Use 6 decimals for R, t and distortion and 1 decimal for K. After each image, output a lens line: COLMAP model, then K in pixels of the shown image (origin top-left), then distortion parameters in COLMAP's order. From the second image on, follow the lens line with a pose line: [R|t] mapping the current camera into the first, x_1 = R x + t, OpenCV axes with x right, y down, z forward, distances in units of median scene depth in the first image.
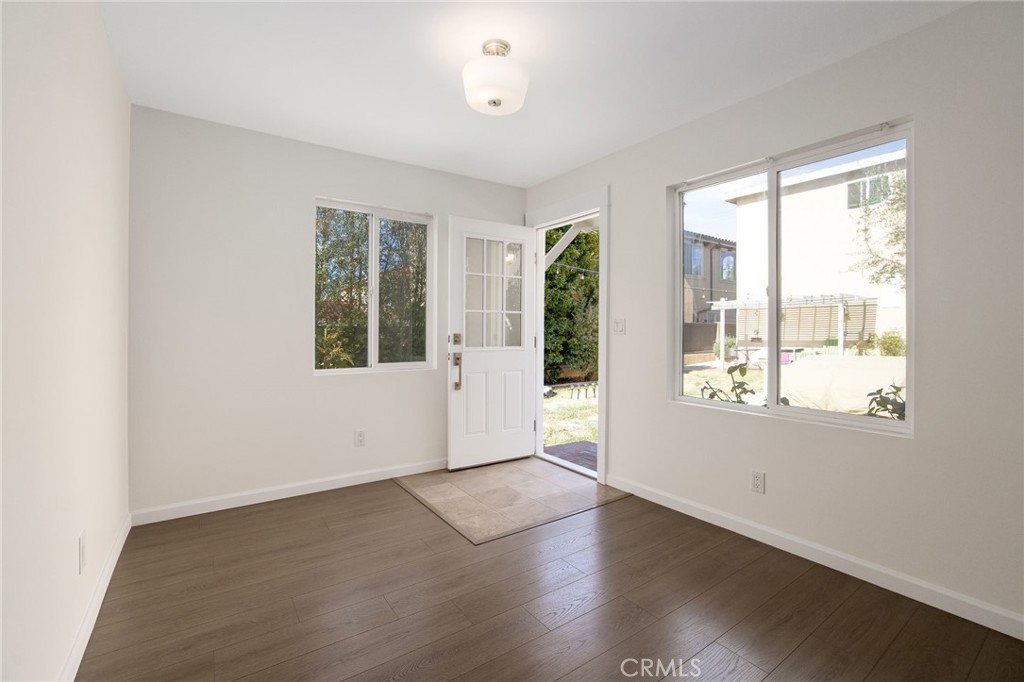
lens RADIAL K [[455.2, 0, 515.7], [0, 455.2, 330.6], [0, 0, 1]] dist [-0.002014, -0.000035]
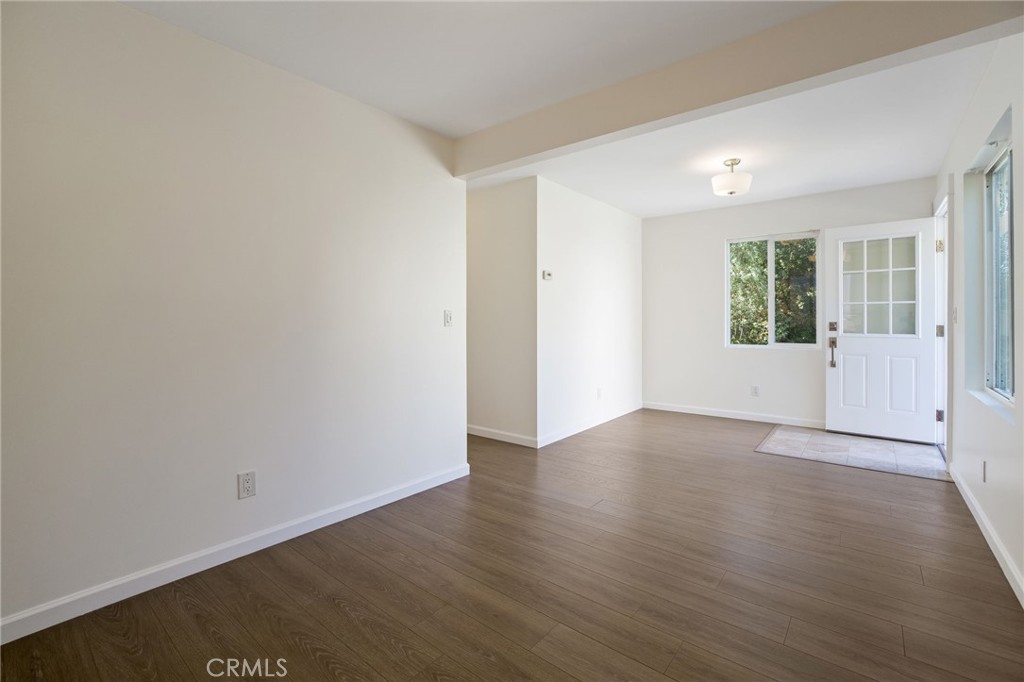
lens RADIAL K [[455.2, 0, 515.7], [0, 455.2, 330.6], [0, 0, 1]] dist [-0.002014, -0.000035]
pose [[0.270625, 0.019313, -0.962491, 0.823834], [0.005780, 0.999748, 0.021686, -0.002749], [0.962668, -0.011432, 0.270445, -0.170782]]
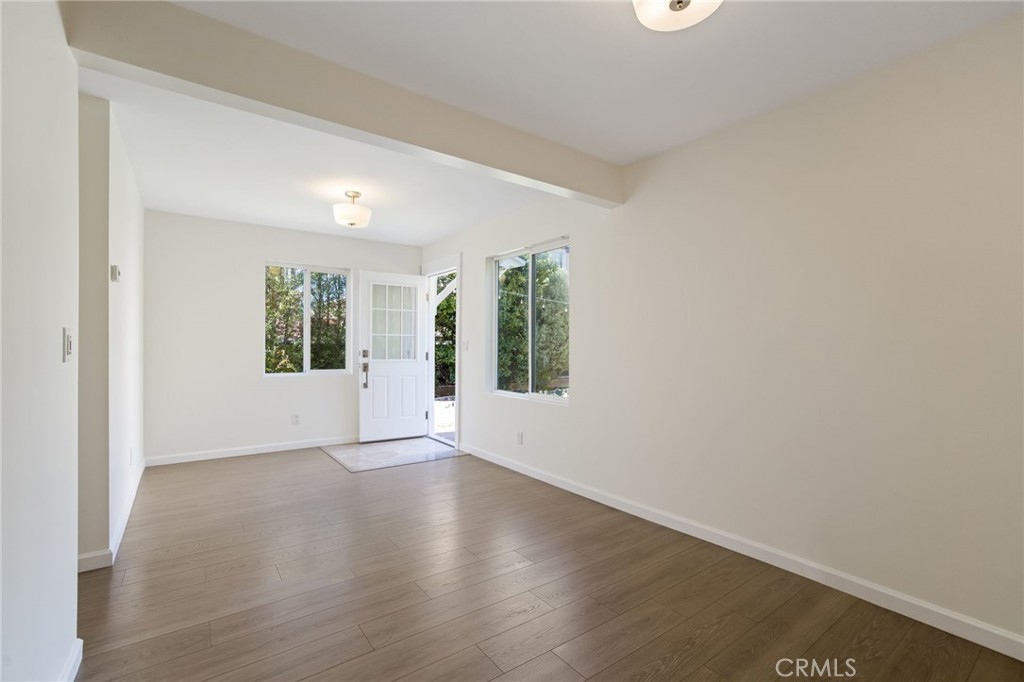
lens RADIAL K [[460.4, 0, 511.4], [0, 460.4, 350.2], [0, 0, 1]] dist [-0.002663, -0.000390]
pose [[0.999988, 0.002773, 0.003939, 0.333633], [-0.002794, 0.999981, 0.005476, -0.002508], [-0.003924, -0.005487, 0.999977, -0.485232]]
